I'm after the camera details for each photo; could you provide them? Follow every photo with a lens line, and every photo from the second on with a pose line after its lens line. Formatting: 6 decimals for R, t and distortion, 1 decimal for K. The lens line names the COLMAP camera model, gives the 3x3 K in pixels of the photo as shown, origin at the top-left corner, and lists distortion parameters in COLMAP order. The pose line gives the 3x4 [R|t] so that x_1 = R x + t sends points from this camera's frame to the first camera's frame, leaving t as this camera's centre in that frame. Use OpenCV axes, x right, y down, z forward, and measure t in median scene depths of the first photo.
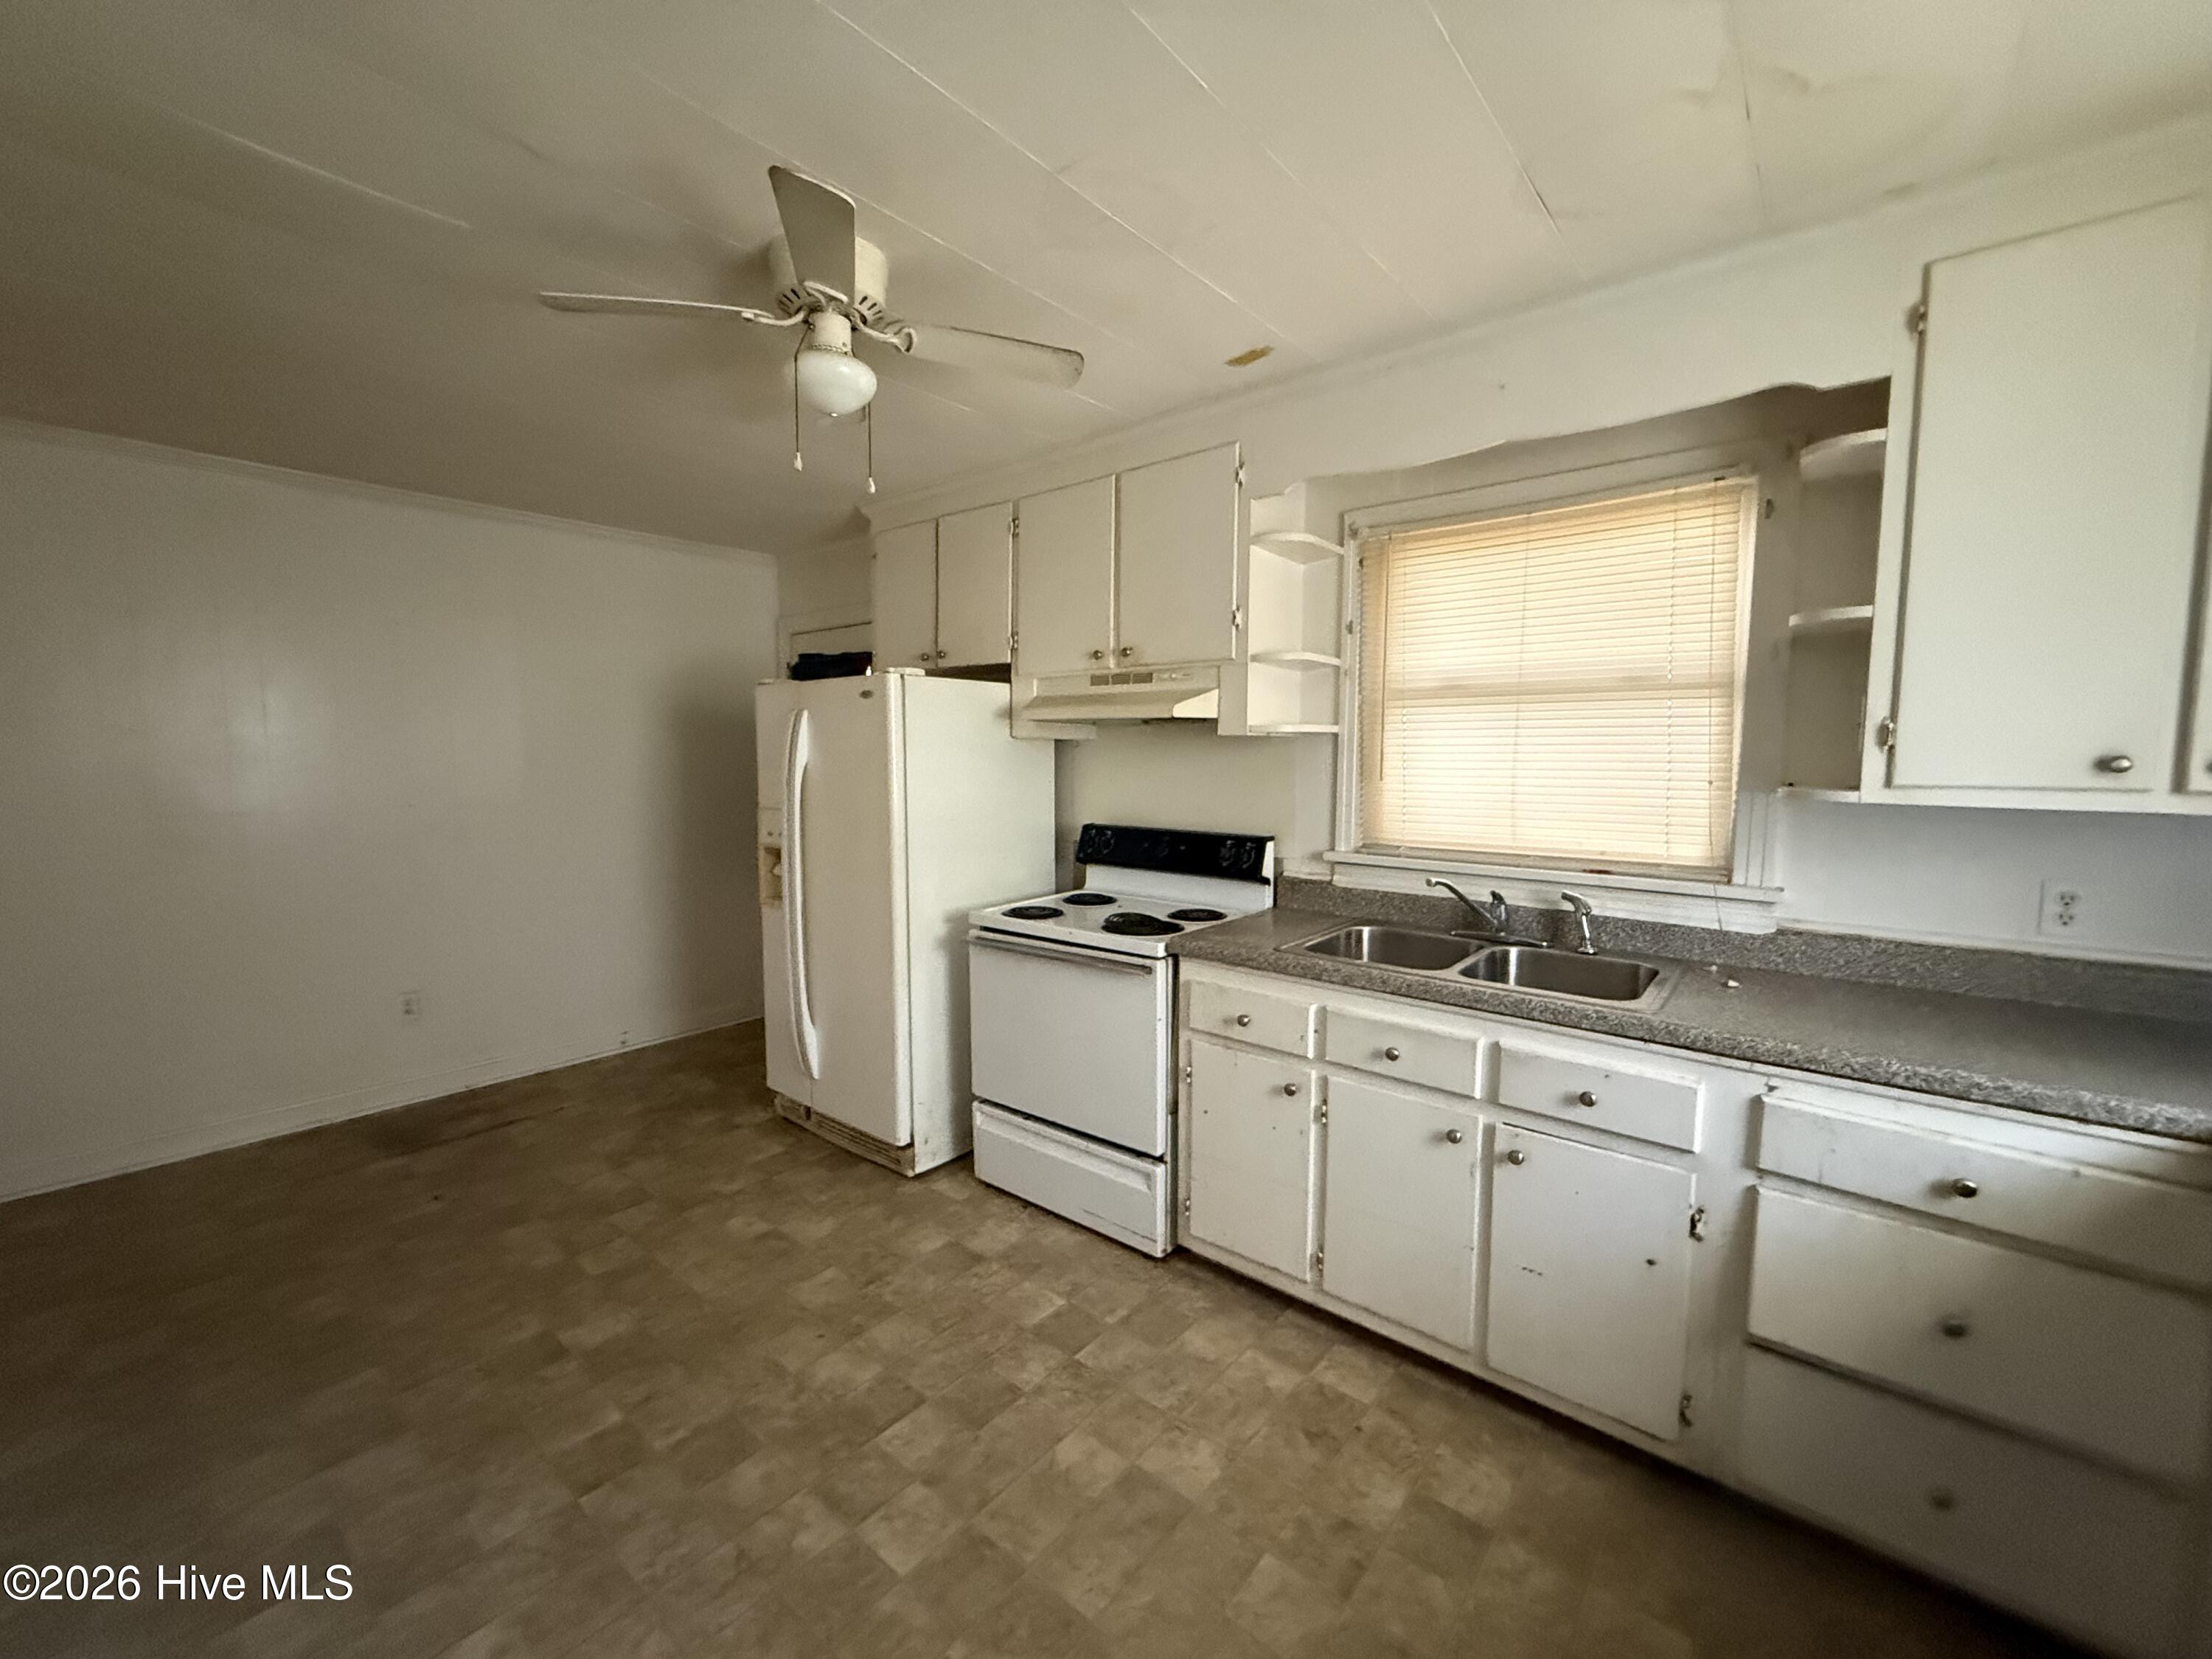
lens RADIAL K [[878.2, 0, 1100.8], [0, 878.2, 828.9], [0, 0, 1]] dist [0.000700, -0.000024]
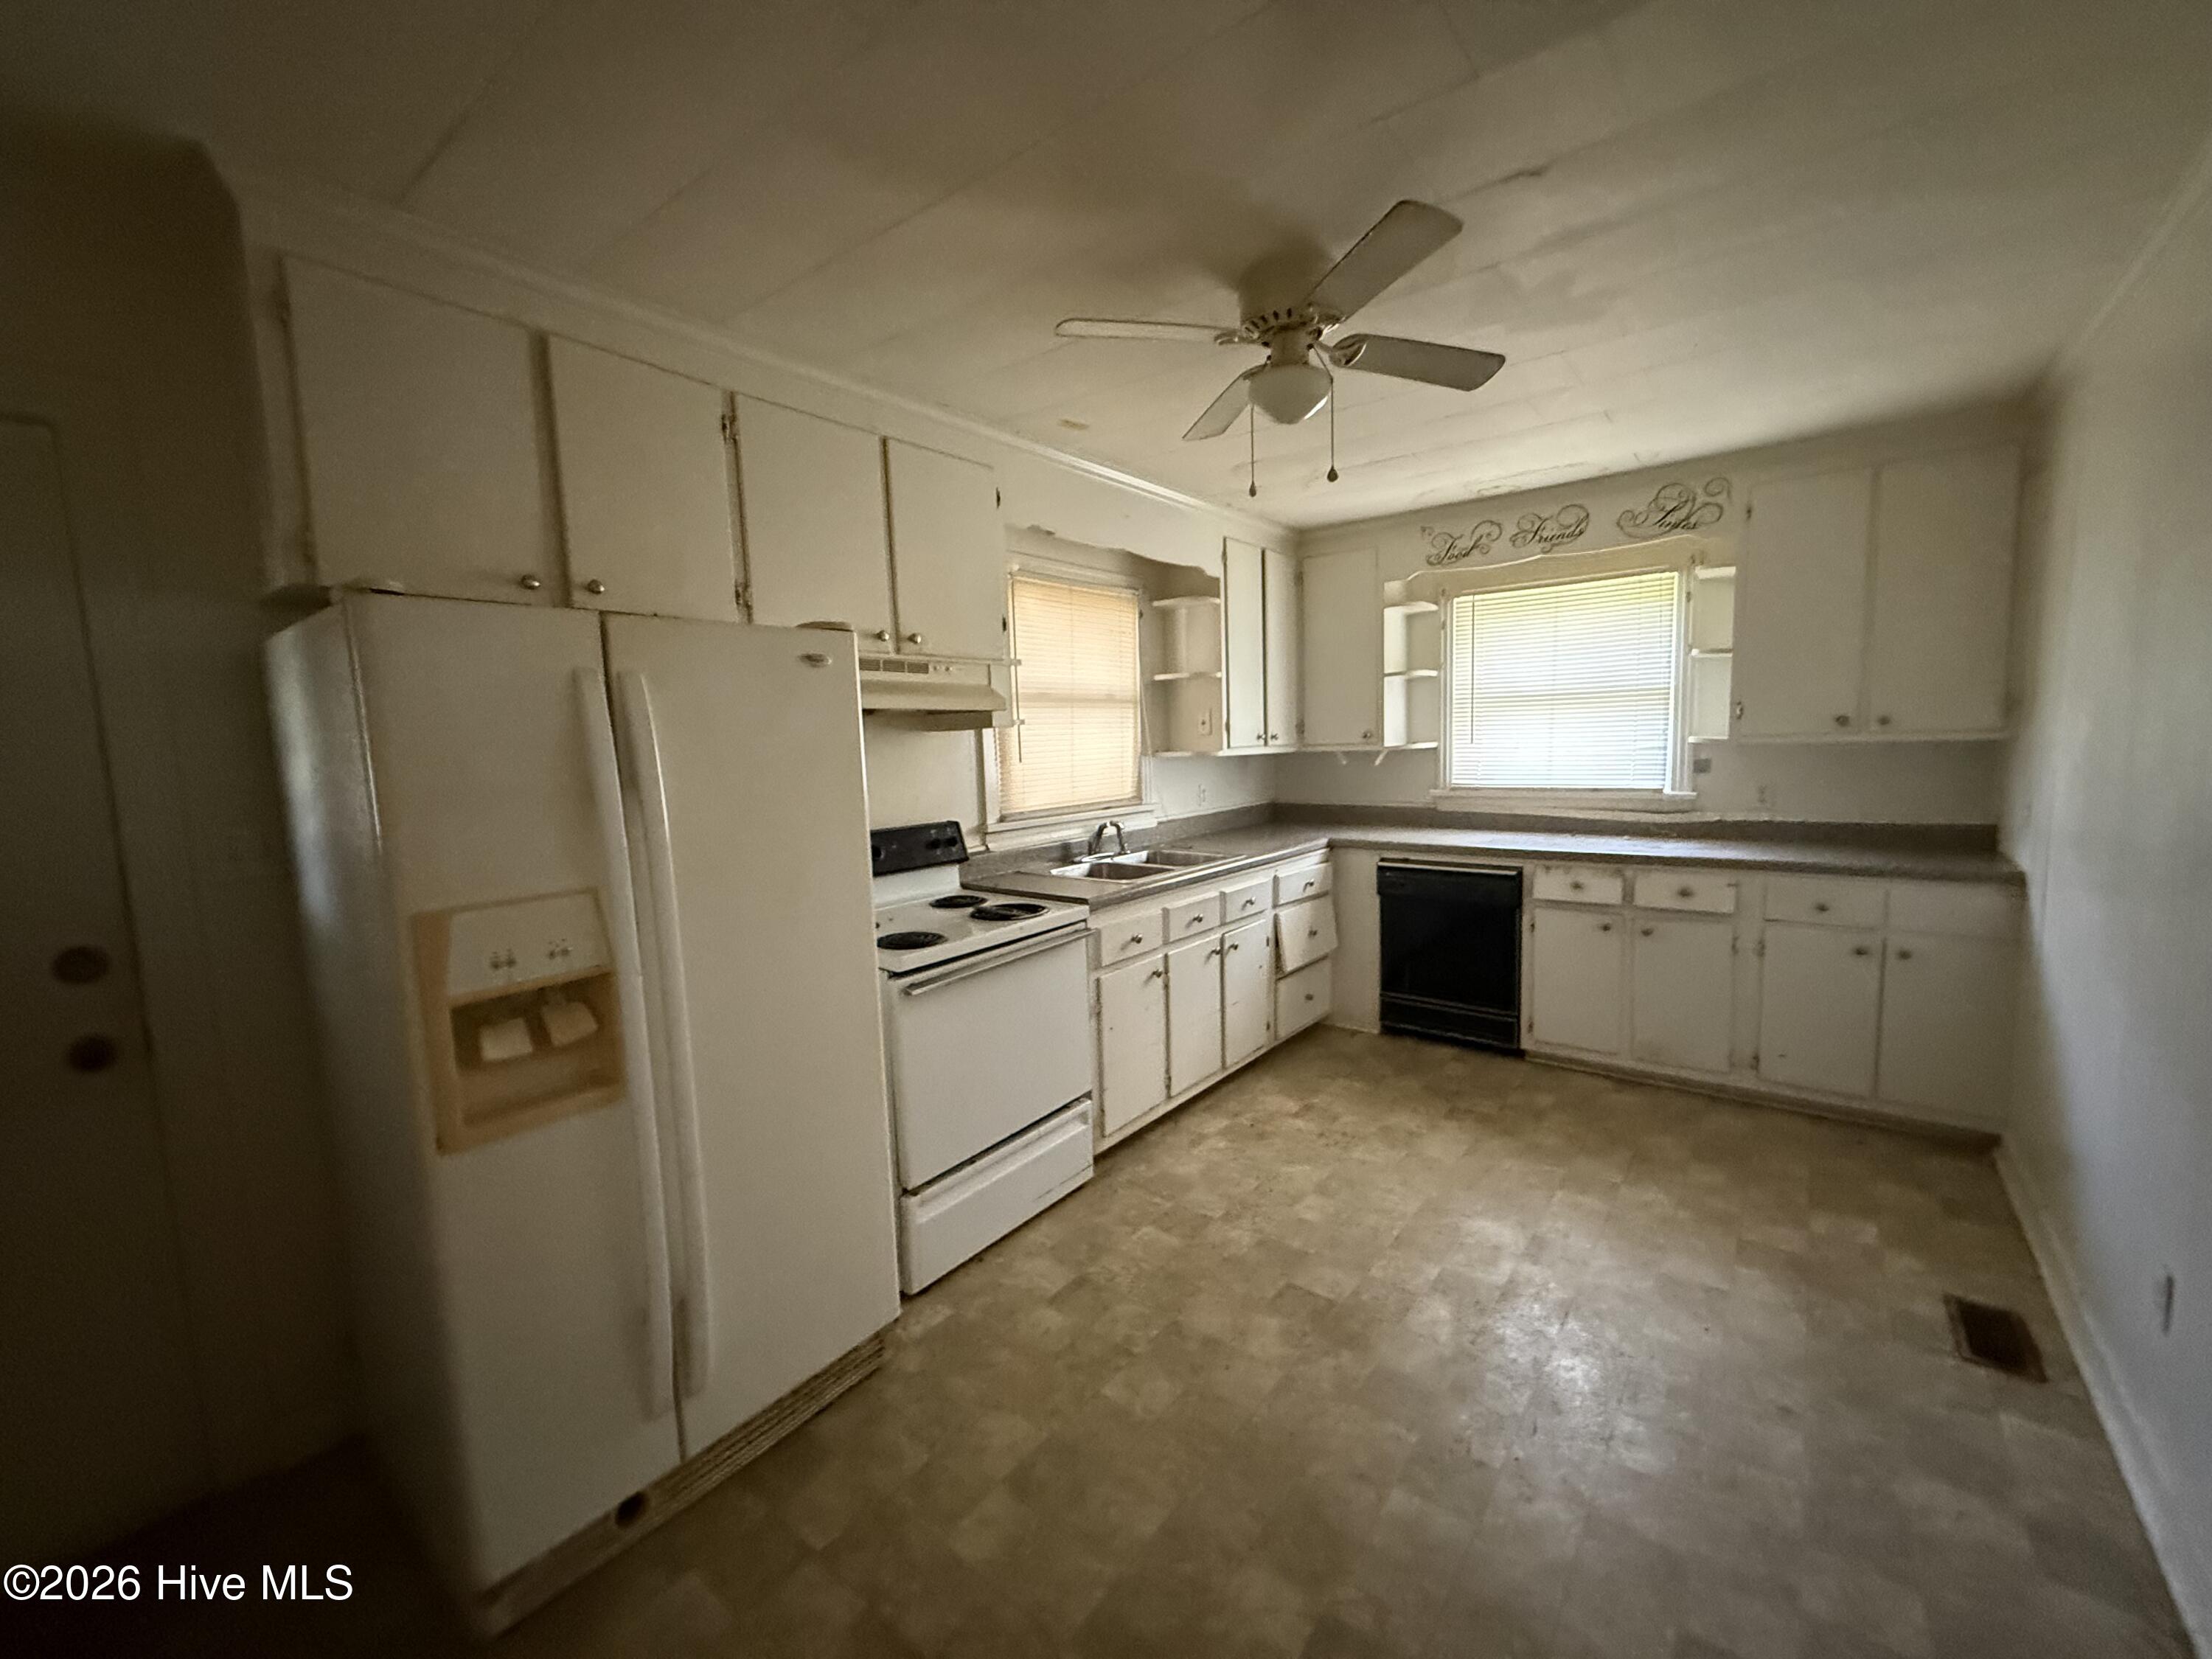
lens RADIAL K [[878.2, 0, 1100.8], [0, 878.2, 828.9], [0, 0, 1]] dist [0.000700, -0.000024]
pose [[-0.013926, -0.106135, 0.994254, -1.256453], [0.119640, 0.987030, 0.107039, -0.106426], [-0.992720, 0.120443, -0.001047, 1.132038]]
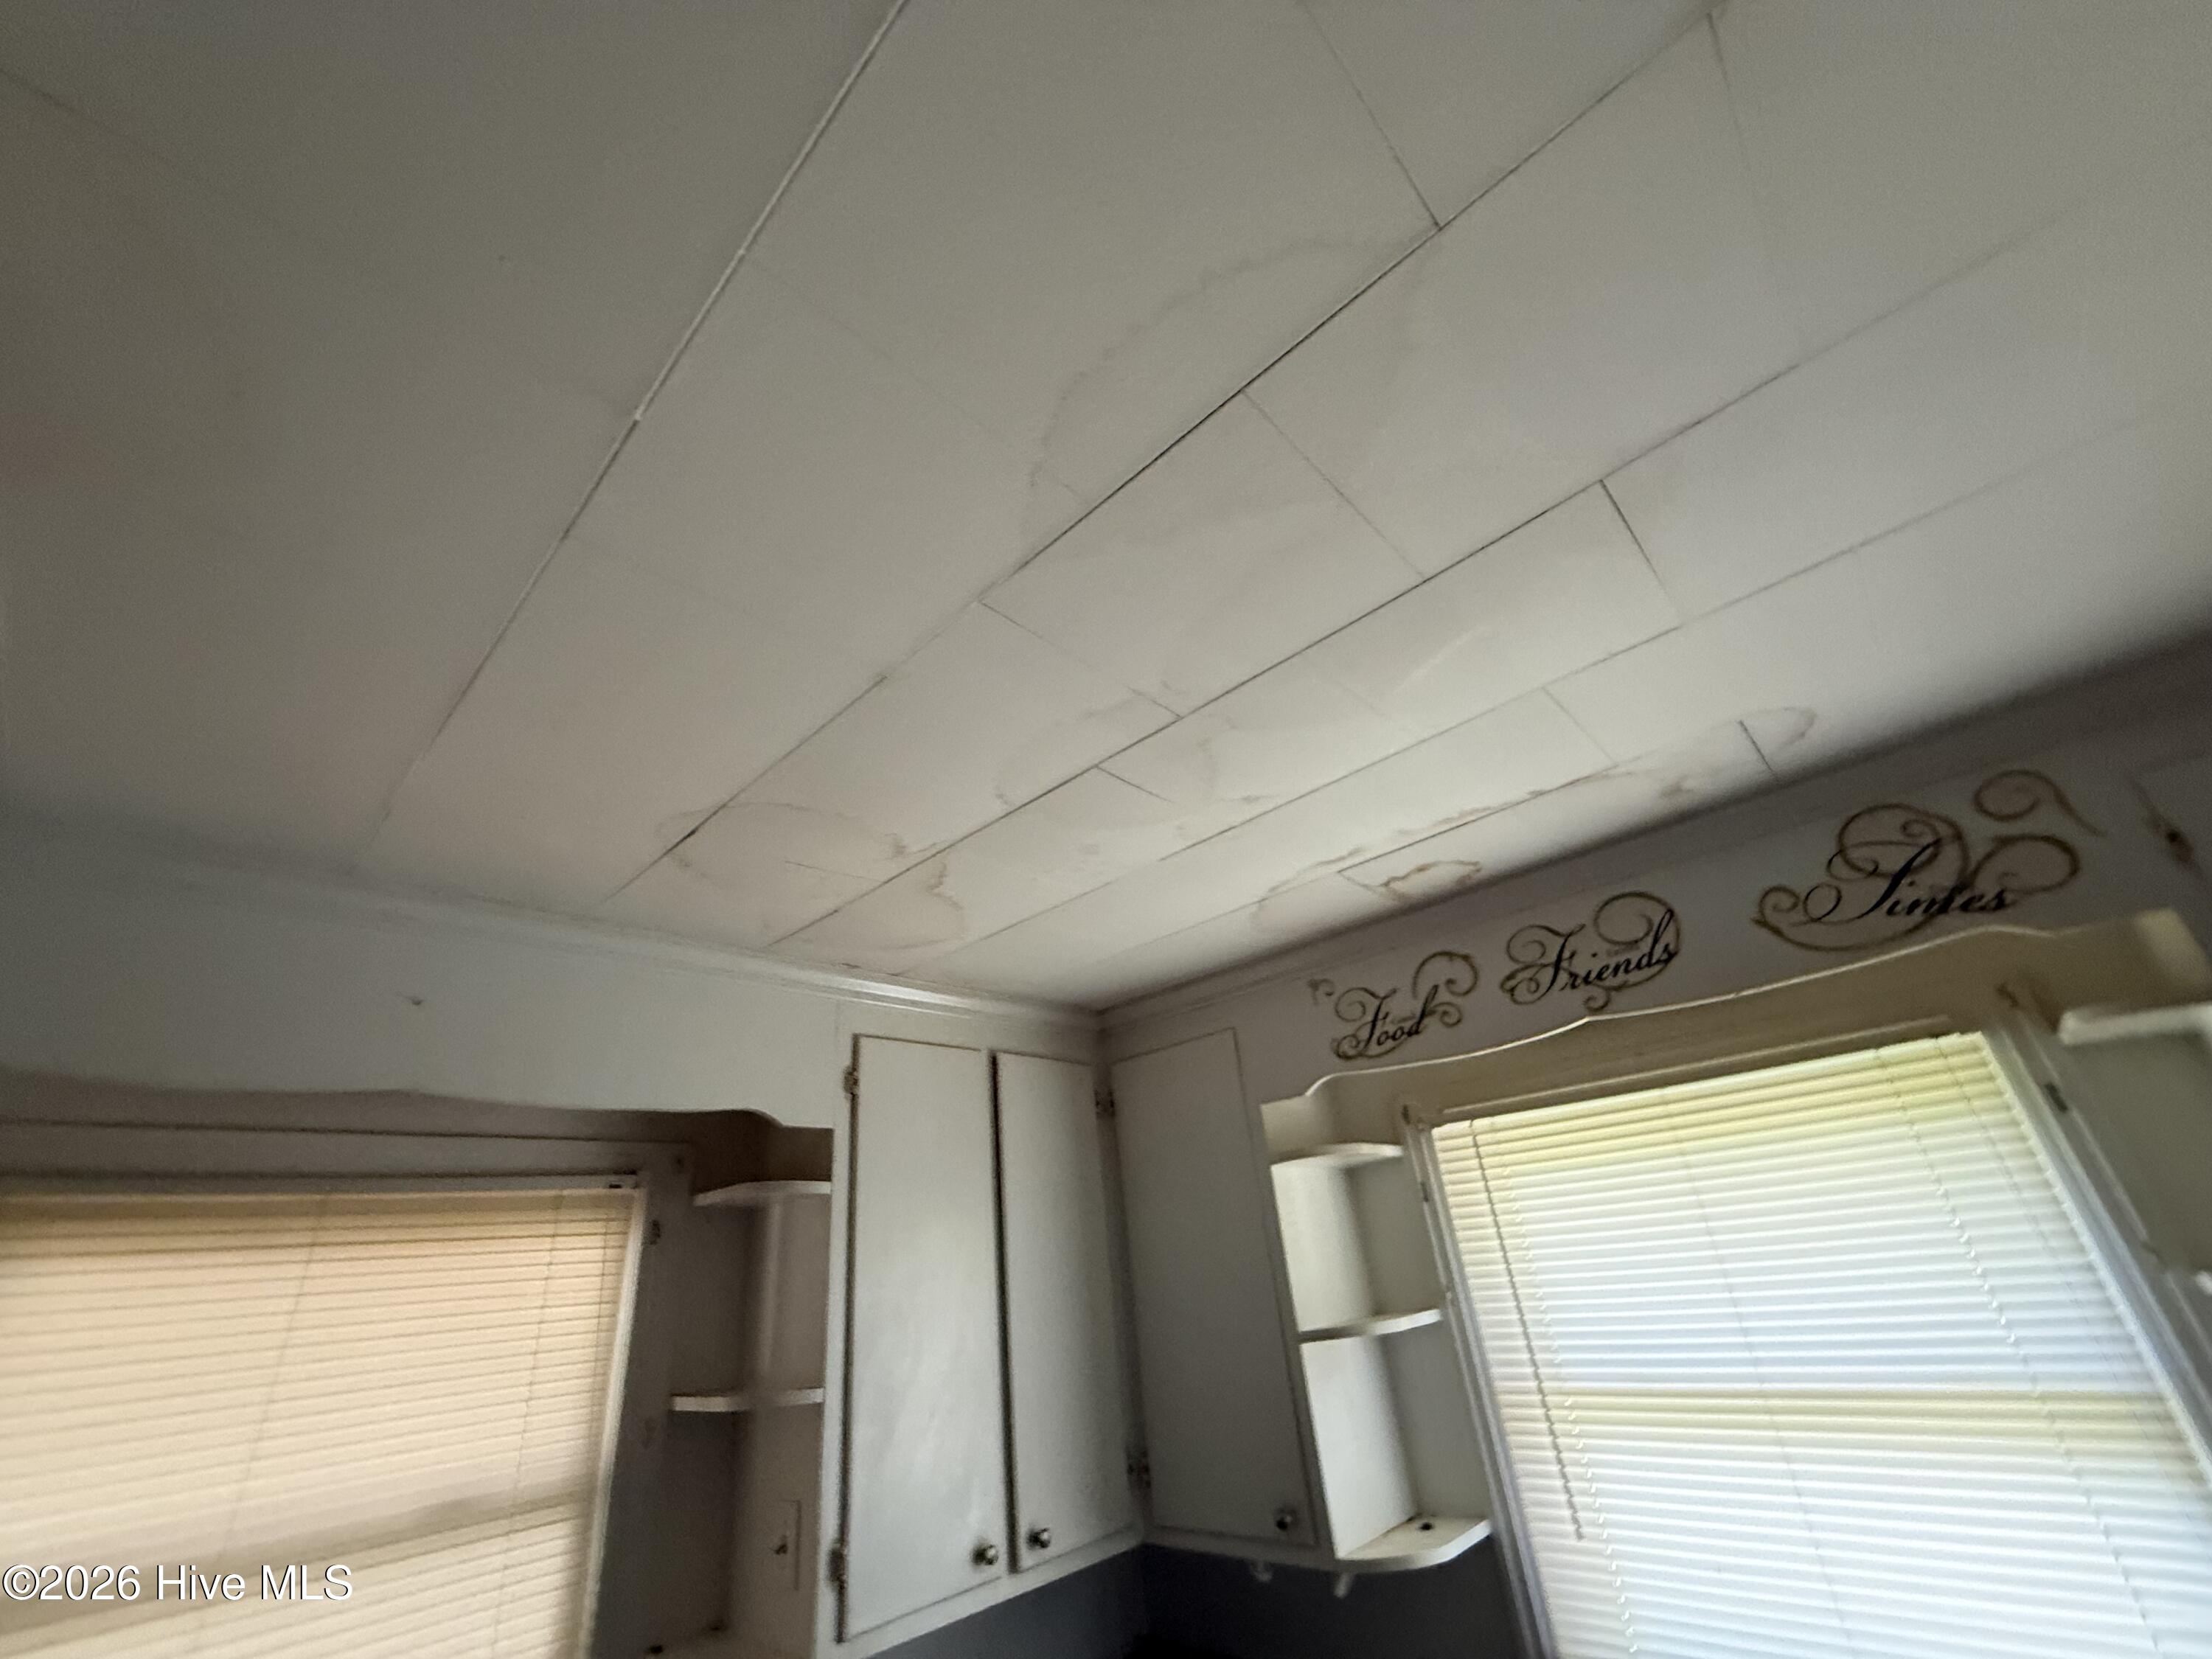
lens RADIAL K [[878.2, 0, 1100.8], [0, 878.2, 828.9], [0, 0, 1]] dist [0.000700, -0.000024]
pose [[0.078719, 0.436923, 0.896048, -0.119662], [0.176354, 0.878557, -0.443888, -0.252018], [-0.981174, 0.192964, -0.007894, 0.510679]]
